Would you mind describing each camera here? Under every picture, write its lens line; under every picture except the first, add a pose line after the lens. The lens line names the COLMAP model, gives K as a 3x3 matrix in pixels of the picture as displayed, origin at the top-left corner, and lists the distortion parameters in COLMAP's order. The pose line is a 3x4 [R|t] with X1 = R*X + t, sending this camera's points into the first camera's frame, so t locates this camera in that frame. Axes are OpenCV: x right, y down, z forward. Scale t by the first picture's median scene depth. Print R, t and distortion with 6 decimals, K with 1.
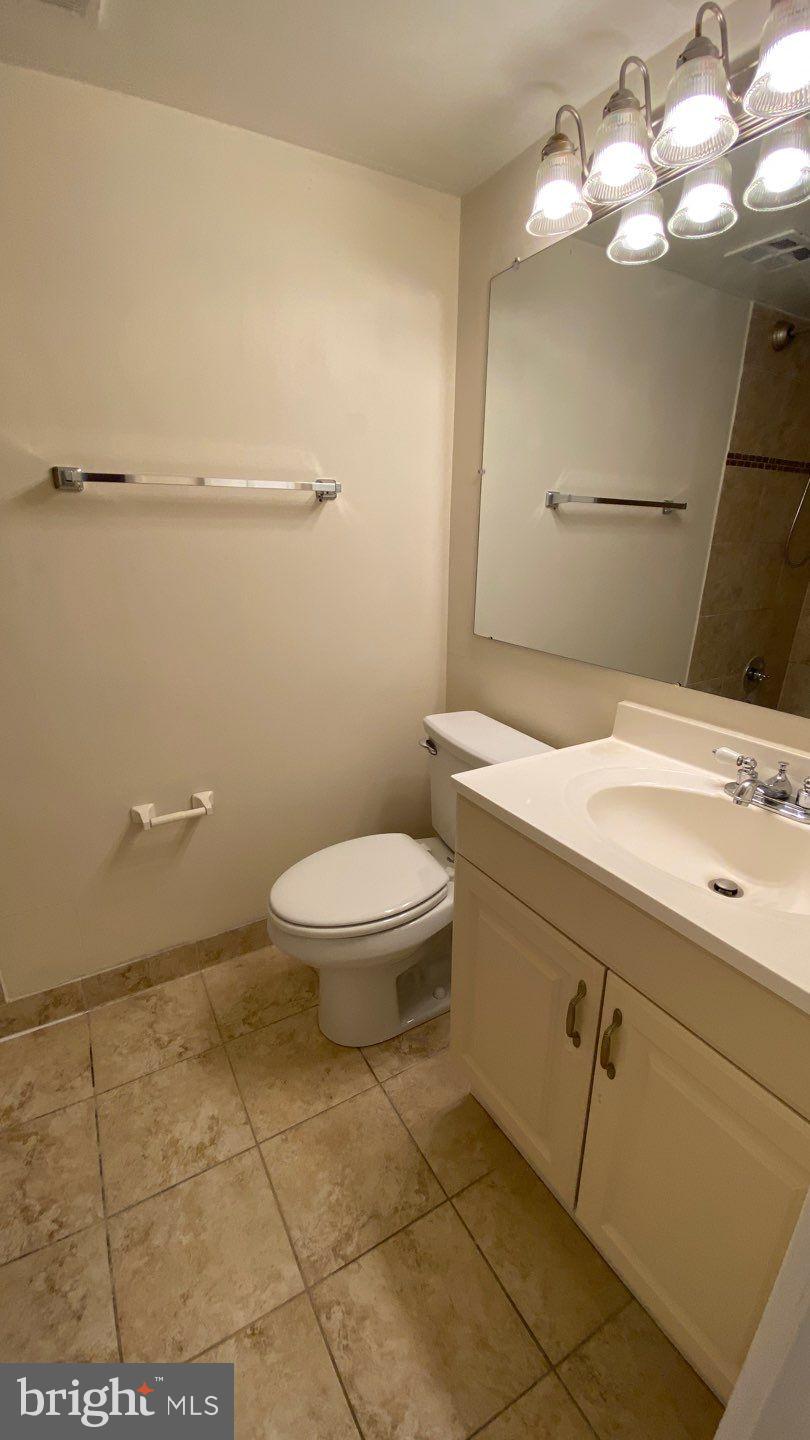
lens RADIAL K [[579.0, 0, 405.0], [0, 579.0, 720.0], [0, 0, 1]] dist [0.022425, -0.019186]
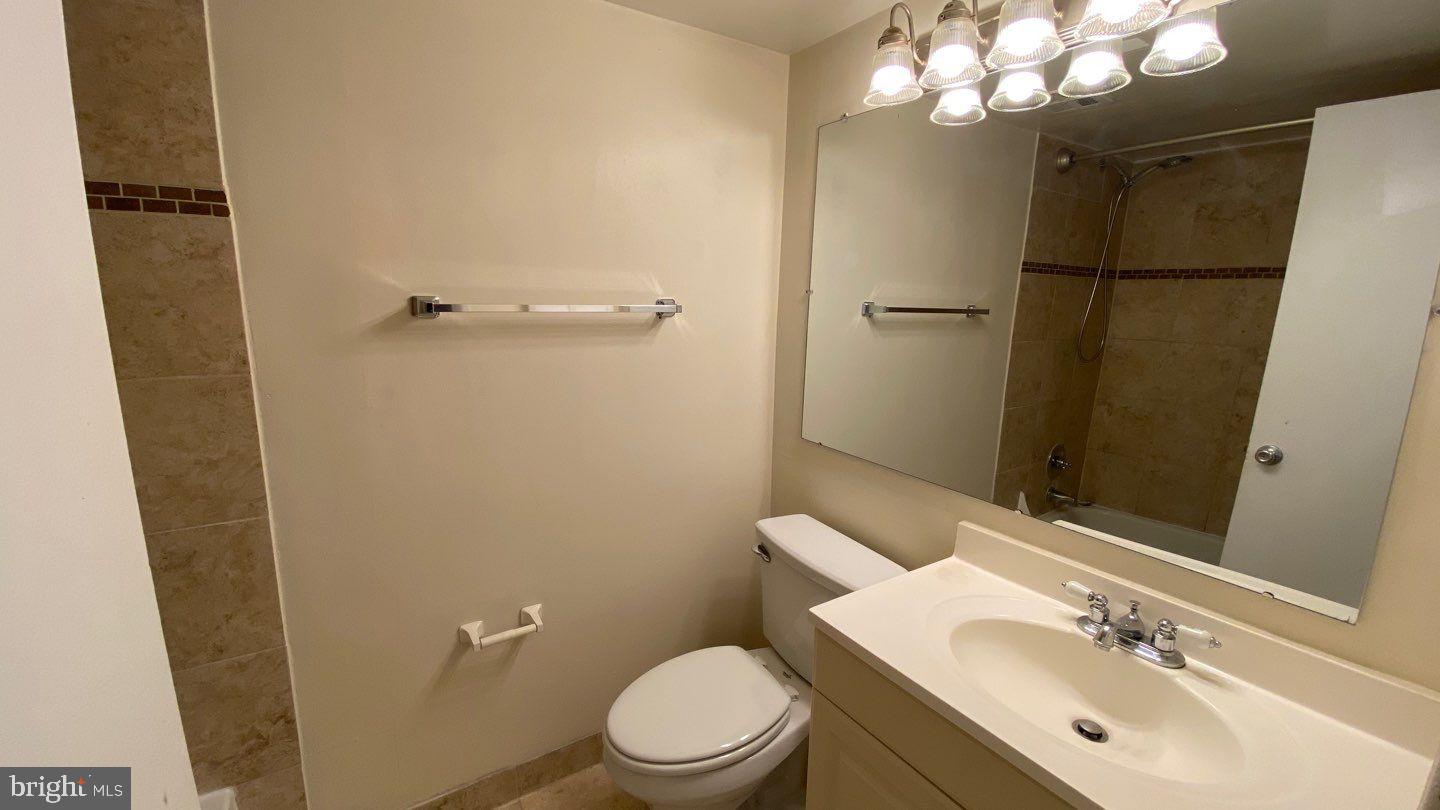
lens RADIAL K [[579.0, 0, 717.4], [0, 579.0, 405.8], [0, 0, 1]] dist [0.022425, -0.019186]
pose [[0.998905, 0.003590, 0.046638, -0.091759], [0.001923, 0.993057, -0.117620, -0.099808], [-0.046737, 0.117581, 0.991963, -0.020642]]
